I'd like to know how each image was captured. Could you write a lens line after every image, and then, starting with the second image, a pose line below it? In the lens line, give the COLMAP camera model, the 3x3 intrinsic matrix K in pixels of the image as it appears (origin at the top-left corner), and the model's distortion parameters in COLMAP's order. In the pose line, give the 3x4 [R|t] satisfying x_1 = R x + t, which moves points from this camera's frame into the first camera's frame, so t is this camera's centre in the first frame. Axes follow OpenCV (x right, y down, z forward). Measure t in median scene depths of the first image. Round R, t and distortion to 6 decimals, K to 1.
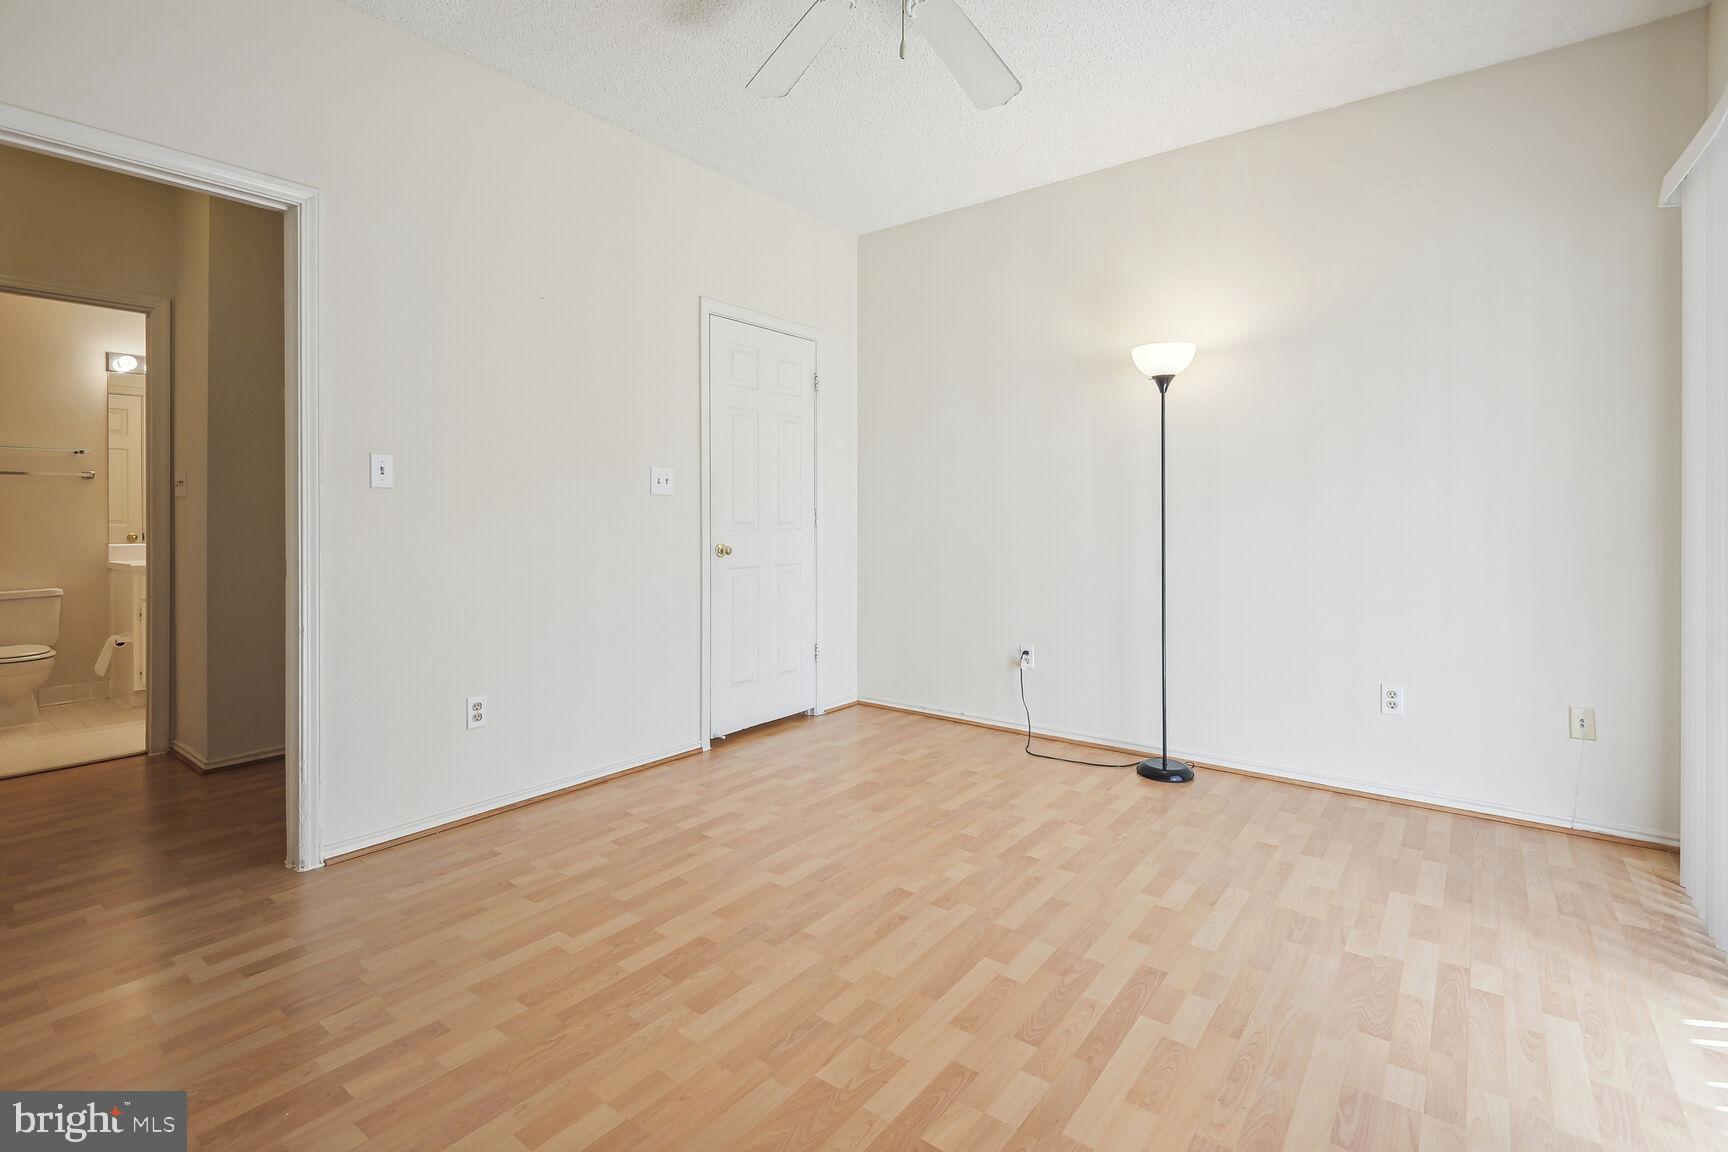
lens RADIAL K [[806.3, 0, 860.2], [0, 806.3, 523.1], [0, 0, 1]] dist [-0.000064, -0.007260]
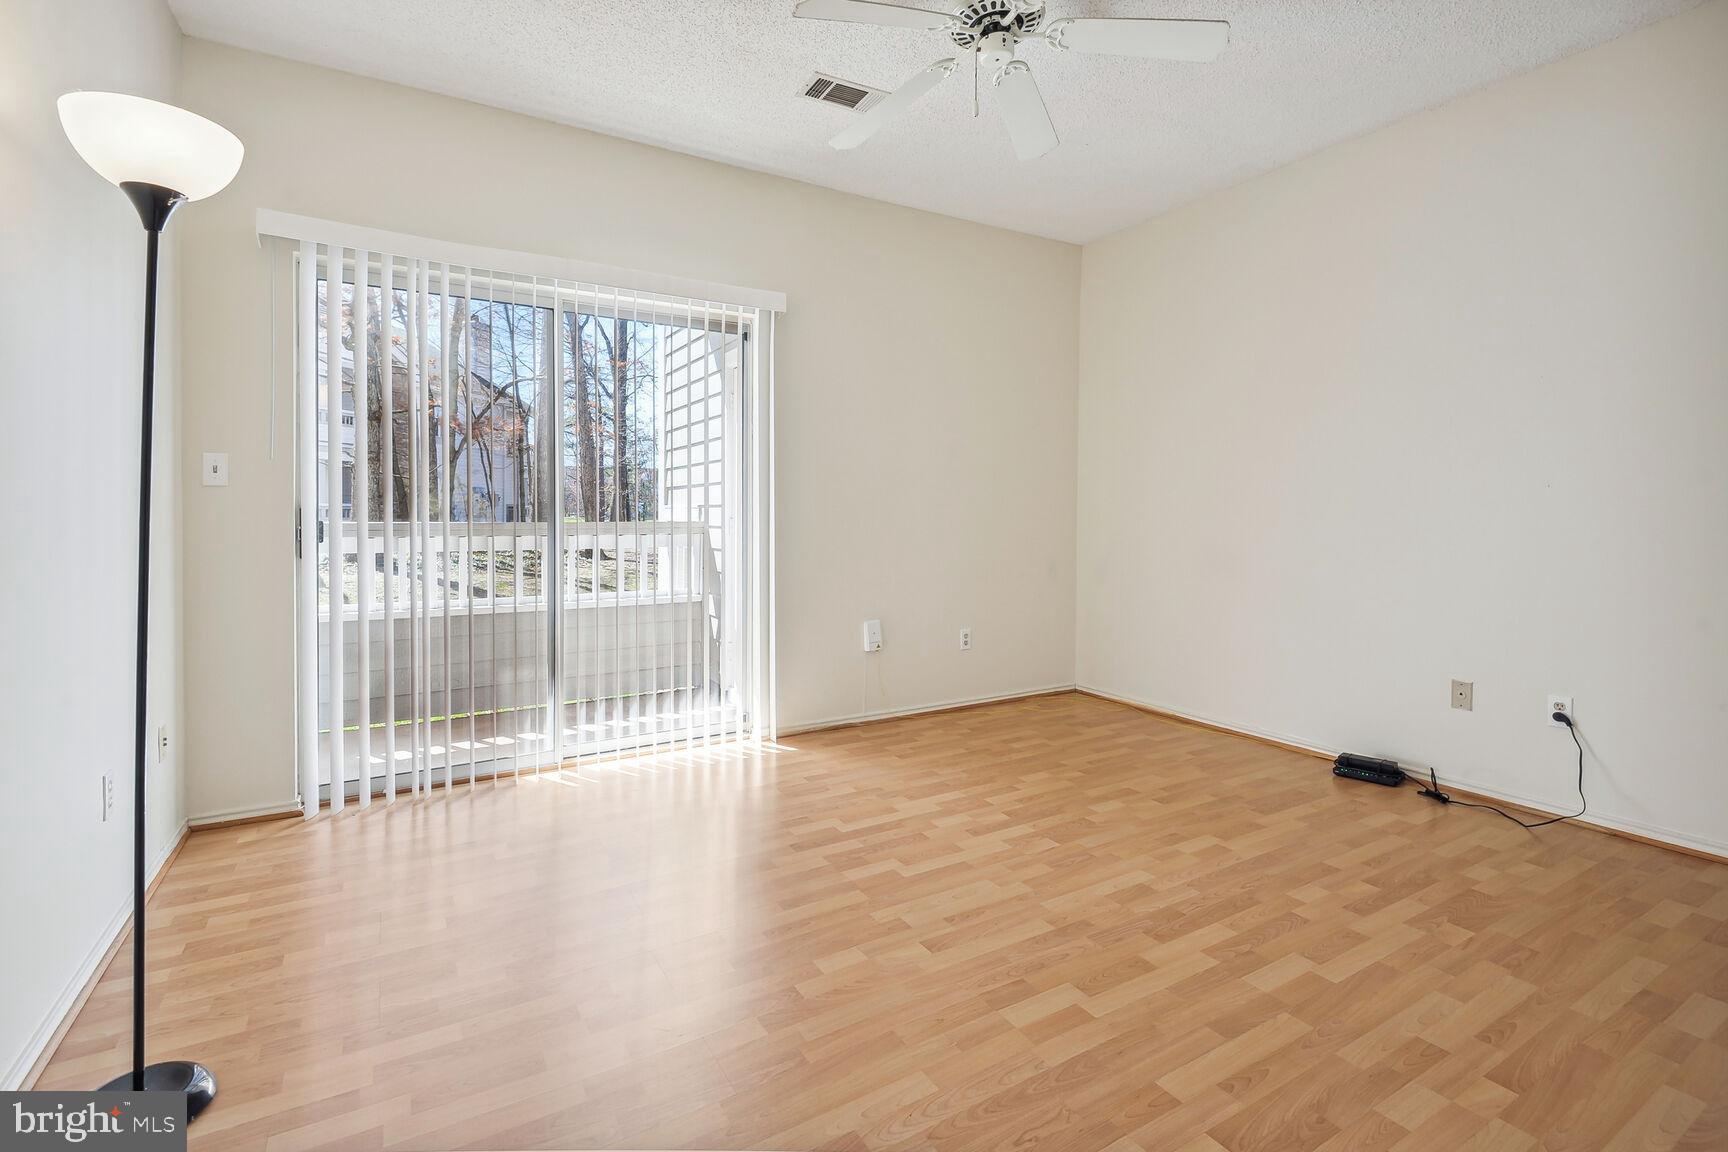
lens RADIAL K [[806.3, 0, 860.2], [0, 806.3, 523.1], [0, 0, 1]] dist [-0.000064, -0.007260]
pose [[-0.927783, -0.008792, 0.373017, -0.229632], [0.001796, 0.999606, 0.028029, -0.024952], [-0.373116, 0.026675, -0.927401, 2.137482]]
